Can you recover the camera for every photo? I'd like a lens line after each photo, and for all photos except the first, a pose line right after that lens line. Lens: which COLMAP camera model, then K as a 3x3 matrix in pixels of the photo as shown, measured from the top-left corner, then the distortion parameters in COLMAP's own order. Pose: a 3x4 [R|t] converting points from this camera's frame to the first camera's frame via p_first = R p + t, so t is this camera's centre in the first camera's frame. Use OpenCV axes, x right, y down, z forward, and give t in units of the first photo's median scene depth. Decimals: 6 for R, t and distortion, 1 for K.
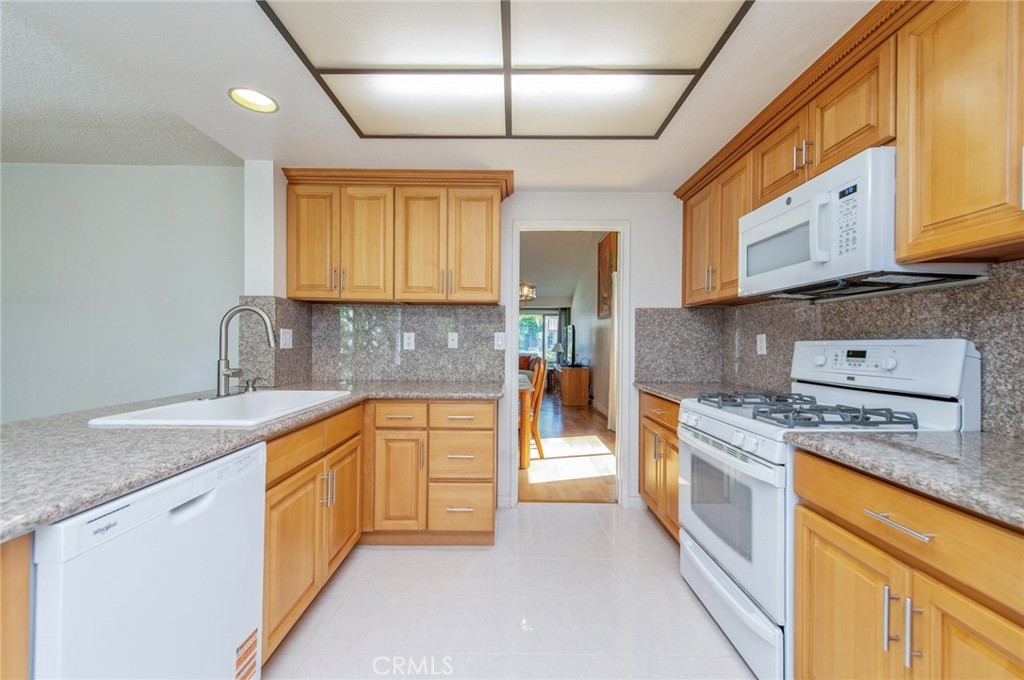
lens RADIAL K [[404.1, 0, 512.1], [0, 404.1, 342.4], [0, 0, 1]] dist [0.015421, -0.000151]
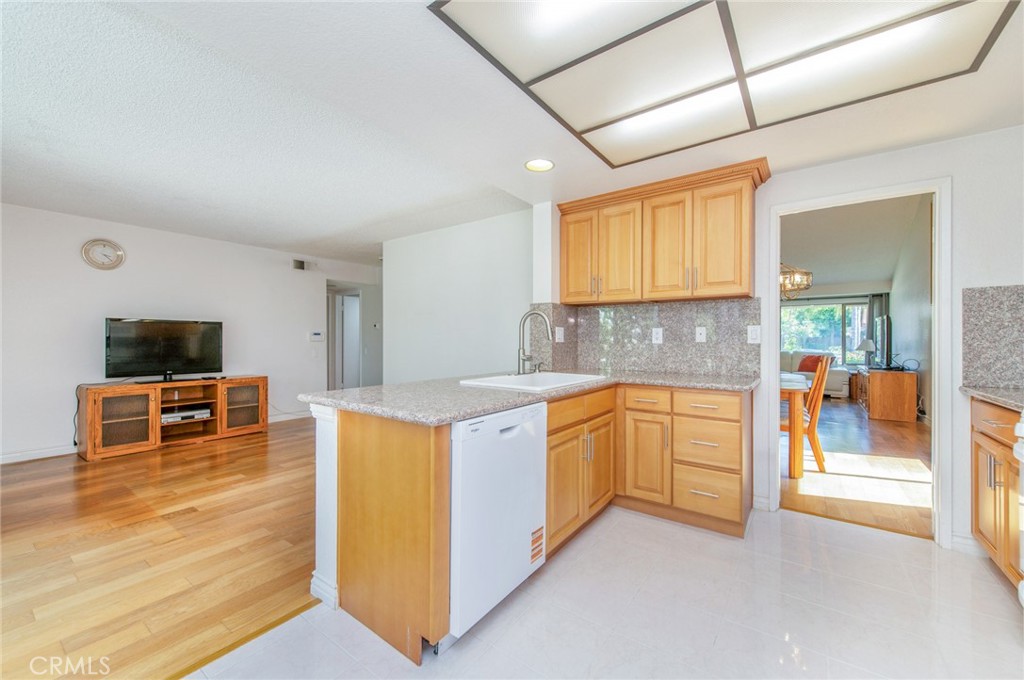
lens RADIAL K [[400.5, 0, 514.3], [0, 400.5, 340.9], [0, 0, 1]] dist [0.017280, -0.005210]
pose [[0.810532, -0.004651, -0.585676, 0.083152], [0.003544, 0.999989, -0.003037, 0.015354], [0.585683, 0.000386, 0.810540, -0.134794]]
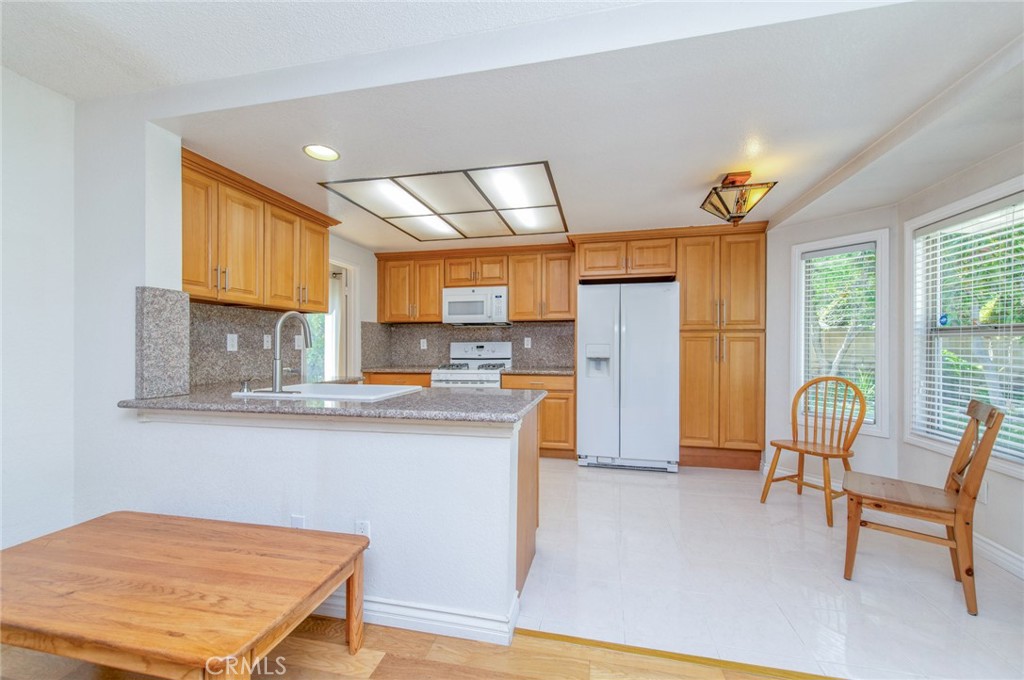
lens RADIAL K [[396.5, 0, 513.7], [0, 396.5, 347.5], [0, 0, 1]] dist [0.002352, 0.000064]
pose [[0.215623, -0.012307, 0.976399, -1.306293], [0.004220, 0.999923, 0.011671, 0.000361], [-0.976468, 0.001604, 0.215659, 0.116229]]
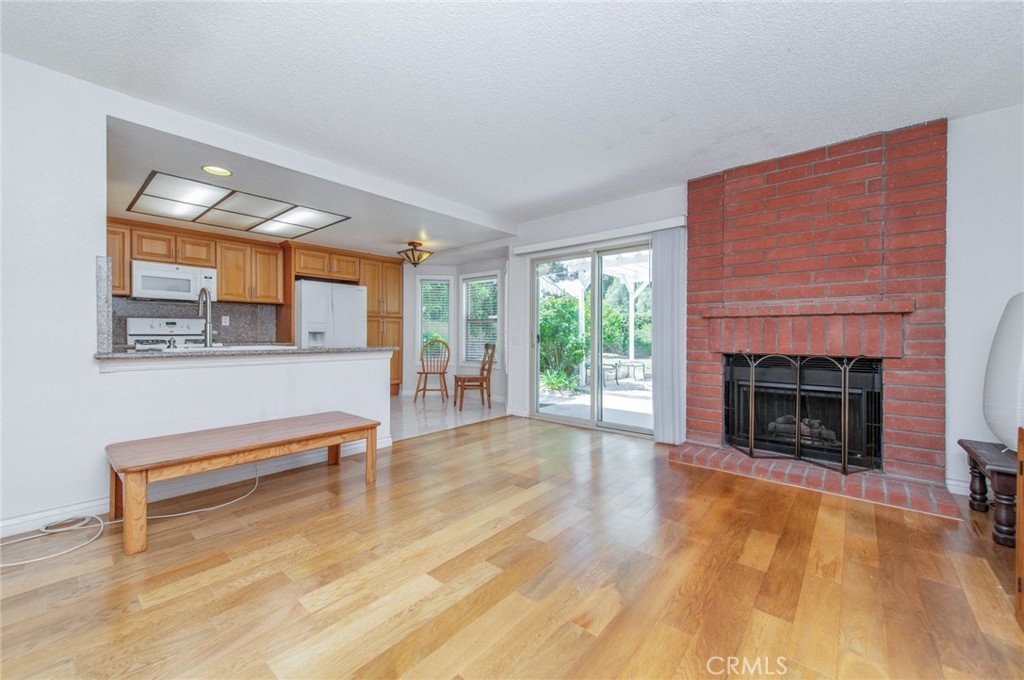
lens RADIAL K [[400.5, 0, 514.3], [0, 400.5, 340.9], [0, 0, 1]] dist [0.017280, -0.005210]
pose [[-0.757379, -0.017118, 0.652751, -2.046071], [-0.005829, 0.999794, 0.019456, 0.058697], [-0.652950, 0.010930, -0.757322, 1.124463]]
